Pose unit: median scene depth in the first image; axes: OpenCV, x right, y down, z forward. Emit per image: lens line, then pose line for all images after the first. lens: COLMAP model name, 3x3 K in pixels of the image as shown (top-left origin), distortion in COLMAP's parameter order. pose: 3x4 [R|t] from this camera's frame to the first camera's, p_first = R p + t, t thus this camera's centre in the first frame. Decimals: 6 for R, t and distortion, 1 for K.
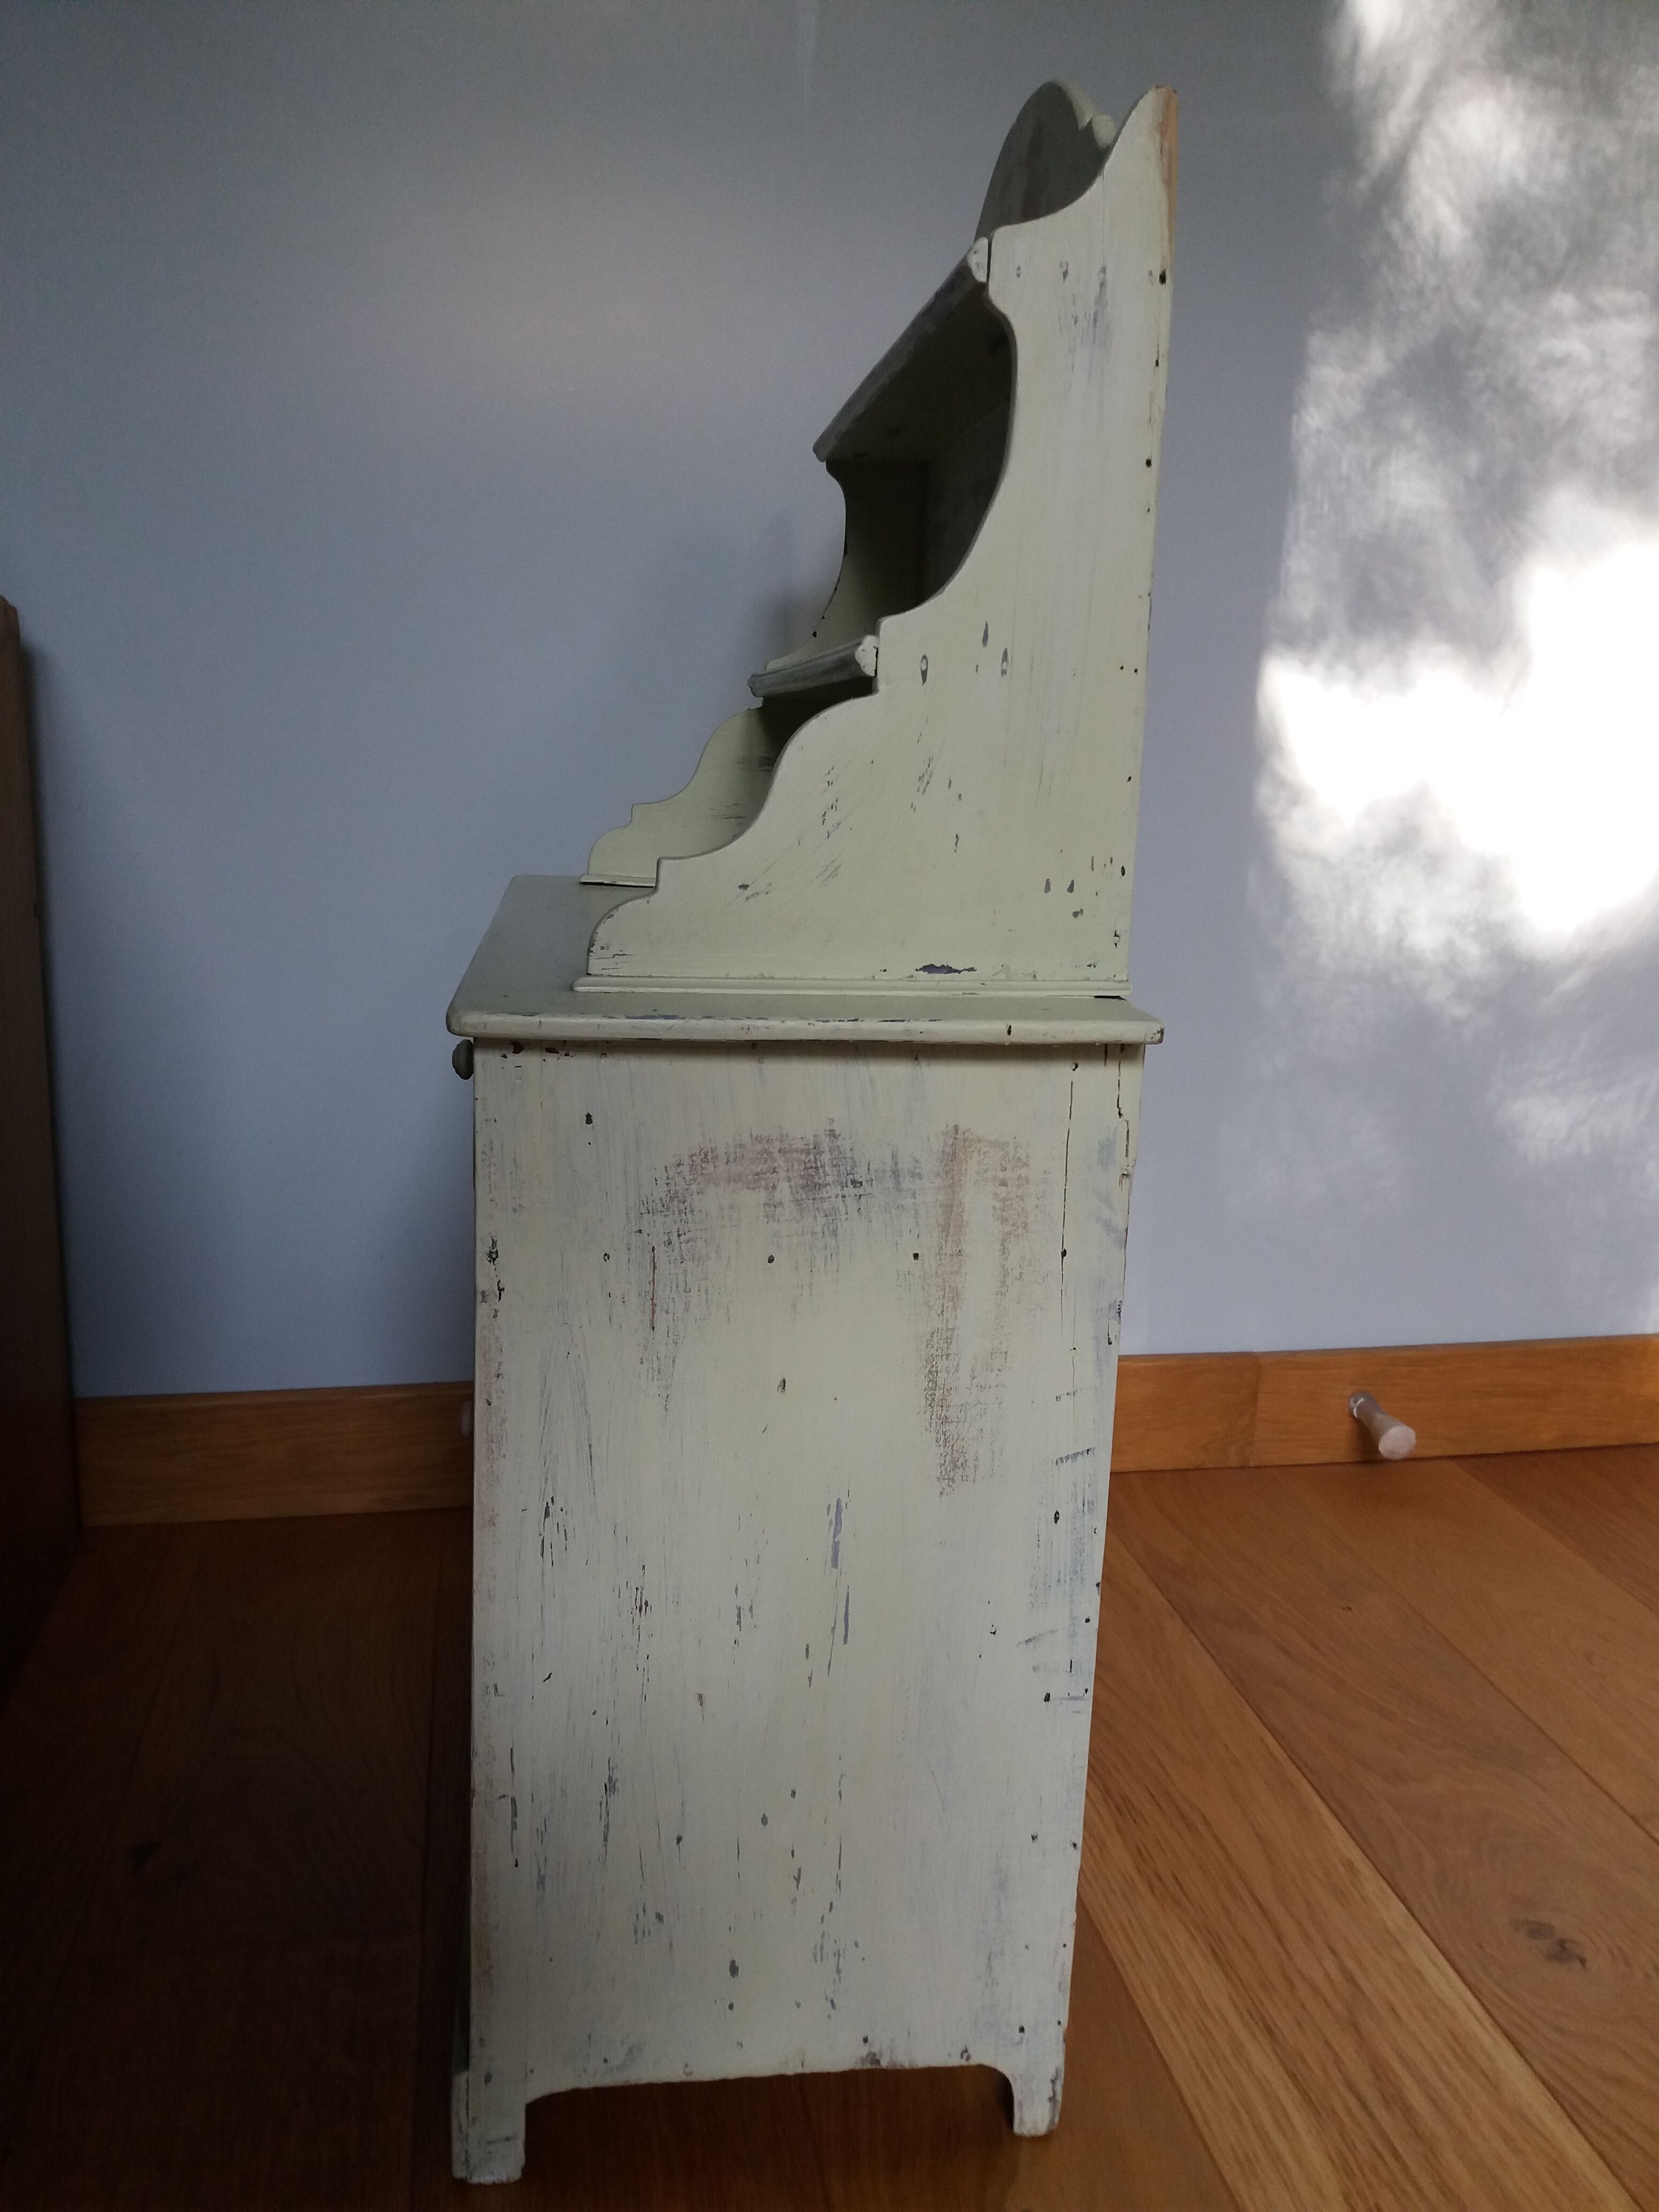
lens RADIAL K [[1819.9, 0, 817.2], [0, 1819.9, 1148.5], [0, 0, 1]] dist [0.064410, -0.112813]
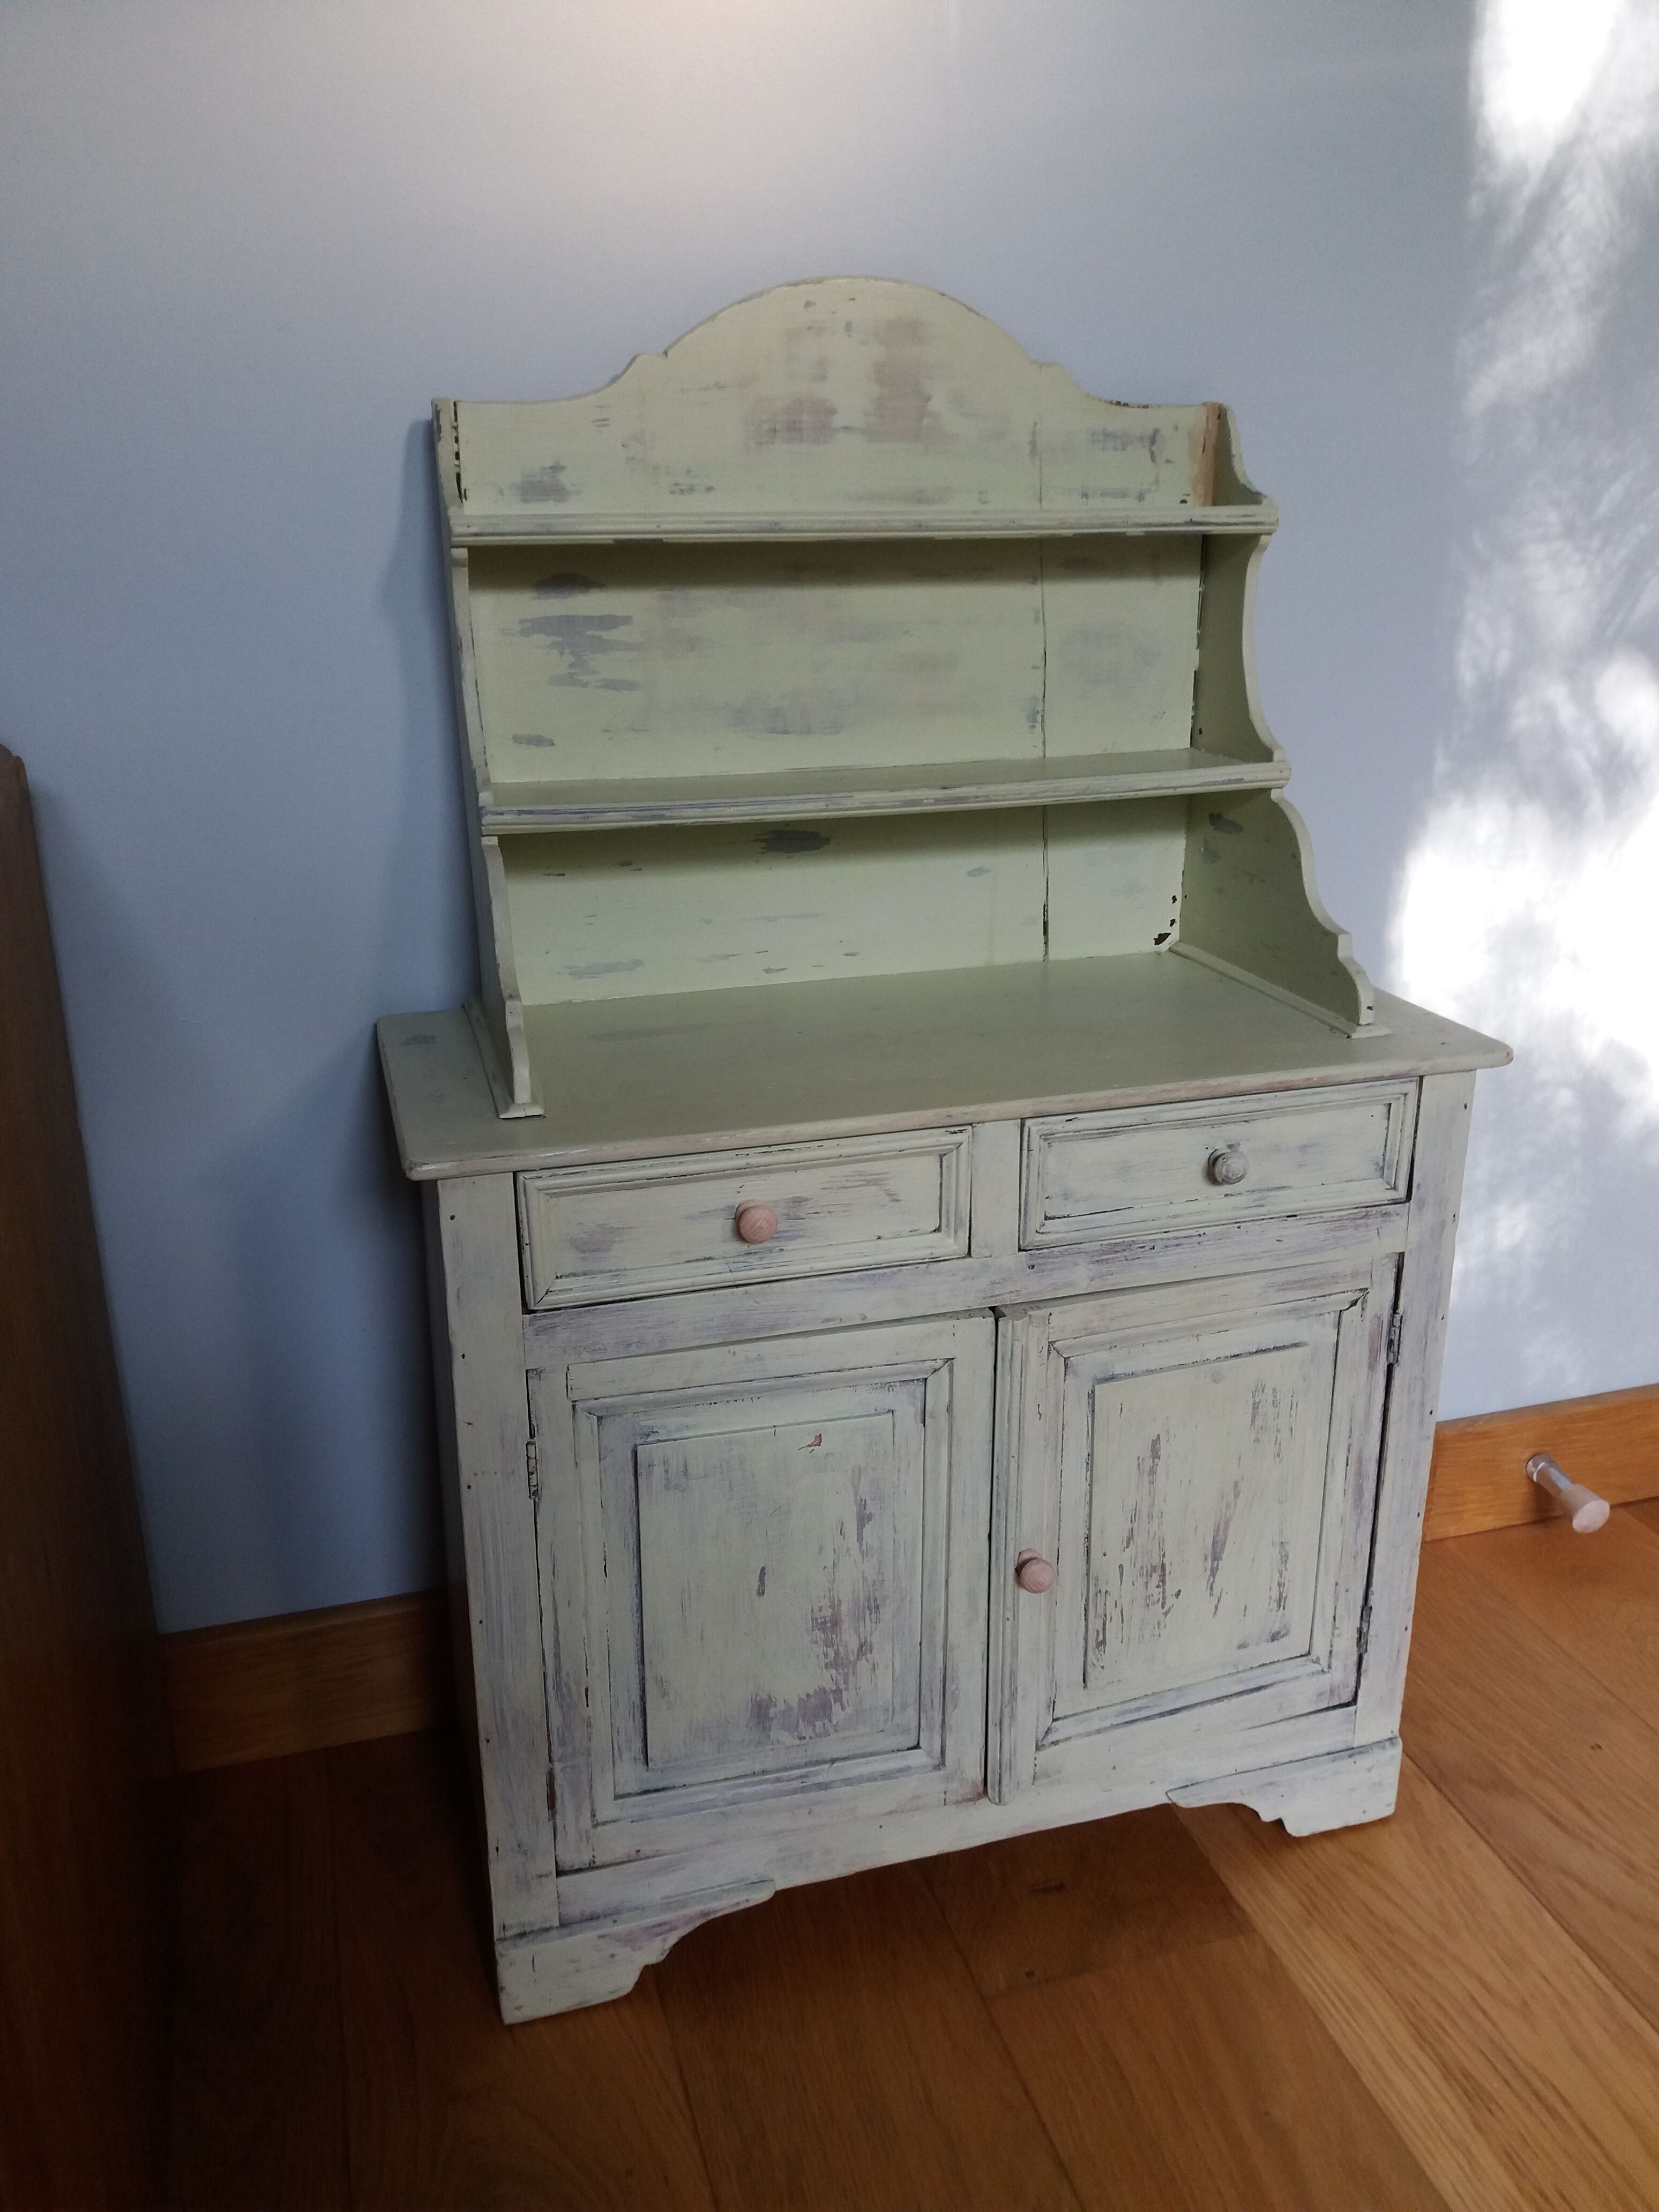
lens RADIAL K [[1819.9, 0, 819.8], [0, 1819.9, 1117.1], [0, 0, 1]] dist [0.064410, -0.112813]
pose [[0.993747, -0.065944, 0.090105, -0.179892], [0.055123, 0.991517, 0.117713, -0.214897], [-0.097103, -0.112010, 0.988951, 0.165747]]
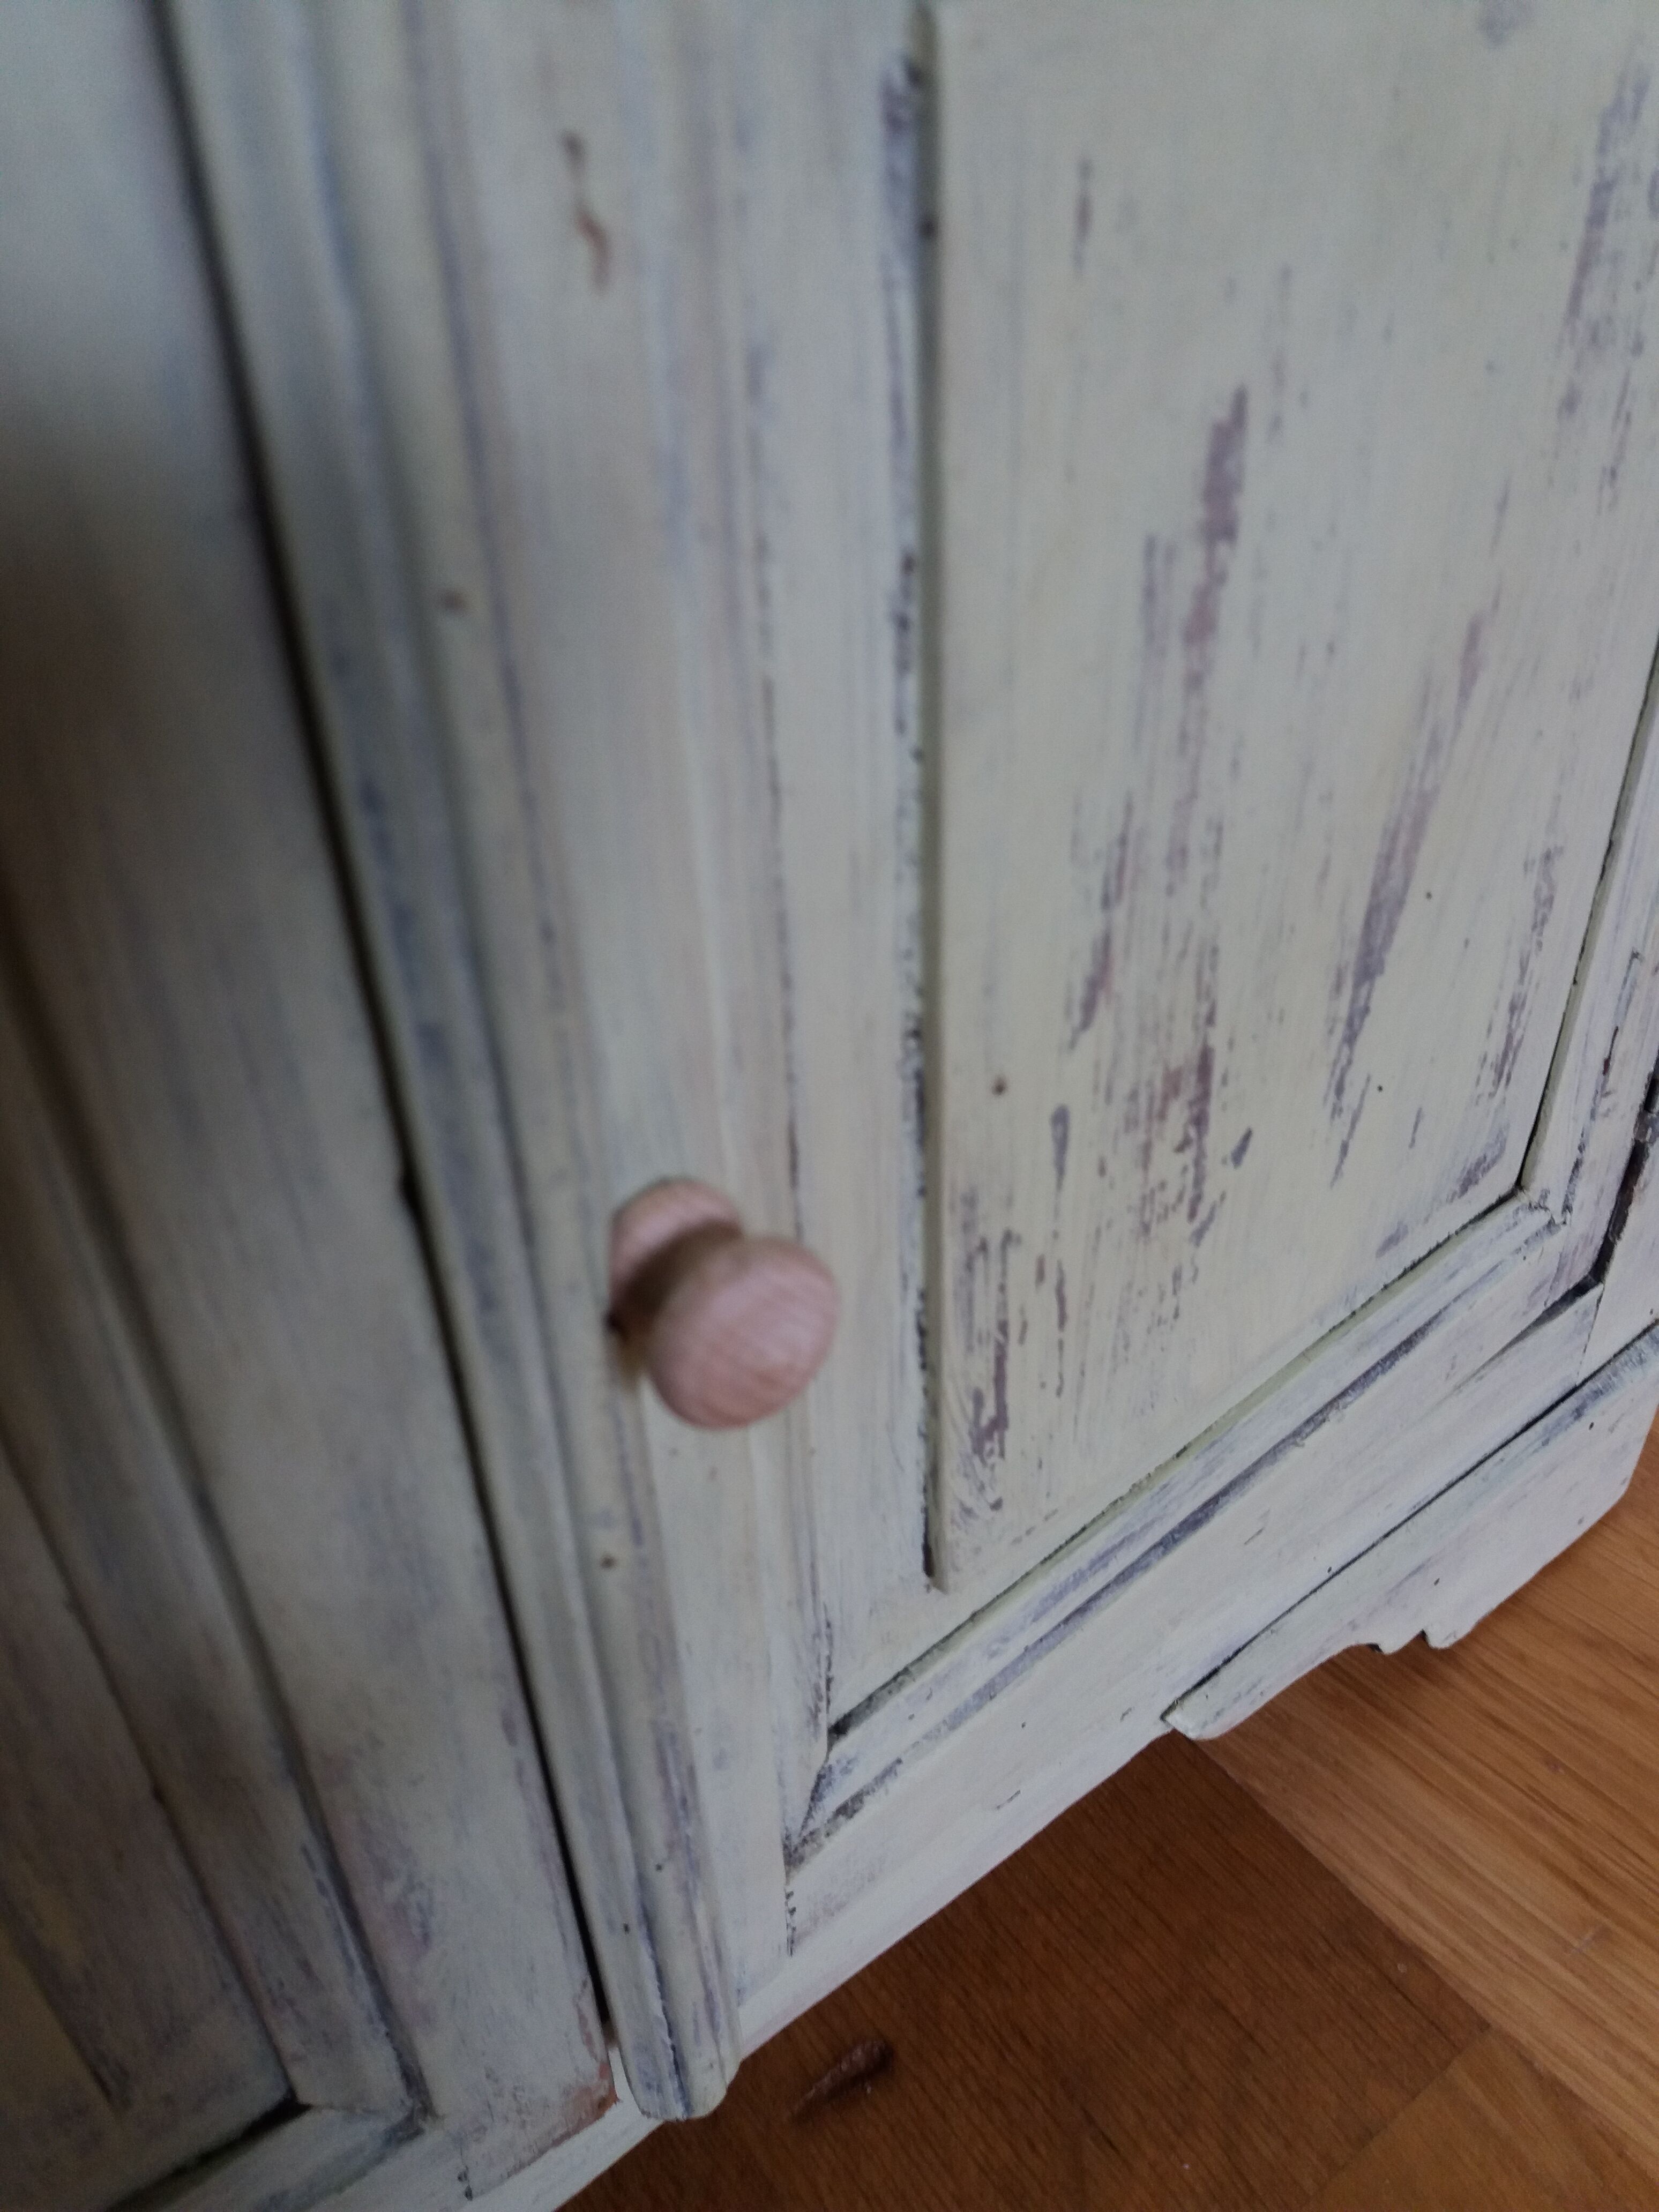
lens RADIAL K [[1819.9, 0, 823.9], [0, 1819.9, 1108.5], [0, 0, 1]] dist [0.064410, -0.112813]
pose [[0.889469, -0.325457, 0.320817, -0.054969], [0.153620, 0.874095, 0.460823, 0.015167], [-0.430403, -0.360604, 0.827477, 0.837706]]
